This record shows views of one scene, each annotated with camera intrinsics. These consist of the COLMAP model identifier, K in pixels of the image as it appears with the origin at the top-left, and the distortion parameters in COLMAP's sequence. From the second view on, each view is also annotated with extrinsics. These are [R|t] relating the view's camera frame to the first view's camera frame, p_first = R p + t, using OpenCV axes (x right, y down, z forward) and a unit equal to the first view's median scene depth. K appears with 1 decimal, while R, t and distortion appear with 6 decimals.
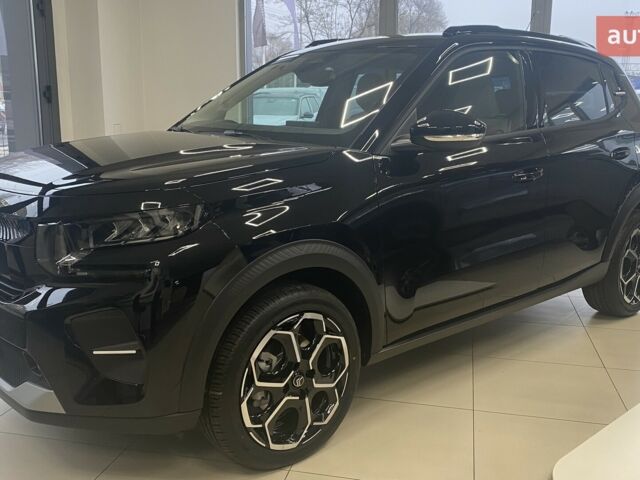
lens RADIAL K [[651.2, 0, 314.4], [0, 651.2, 237.7], [0, 0, 1]] dist [0.135346, -0.337752]
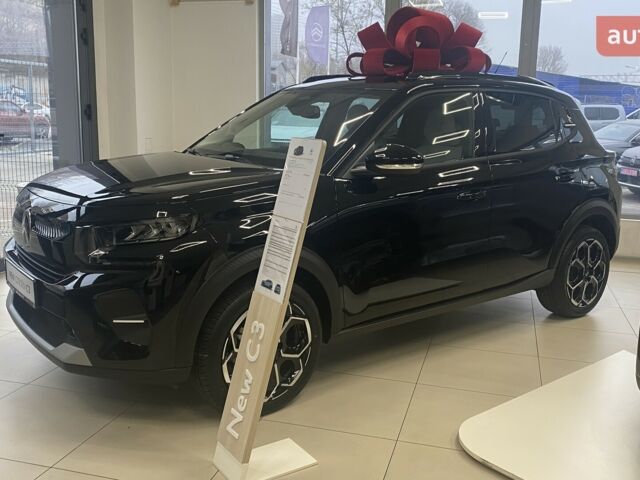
lens RADIAL K [[646.4, 0, 320.0], [0, 646.4, 240.0], [0, 0, 1]] dist [0.143365, -0.293252]
pose [[0.998763, 0.024929, -0.043025, 0.127958], [-0.025158, 0.999672, -0.004793, 0.001002], [0.042892, 0.005869, 0.999062, -0.295832]]
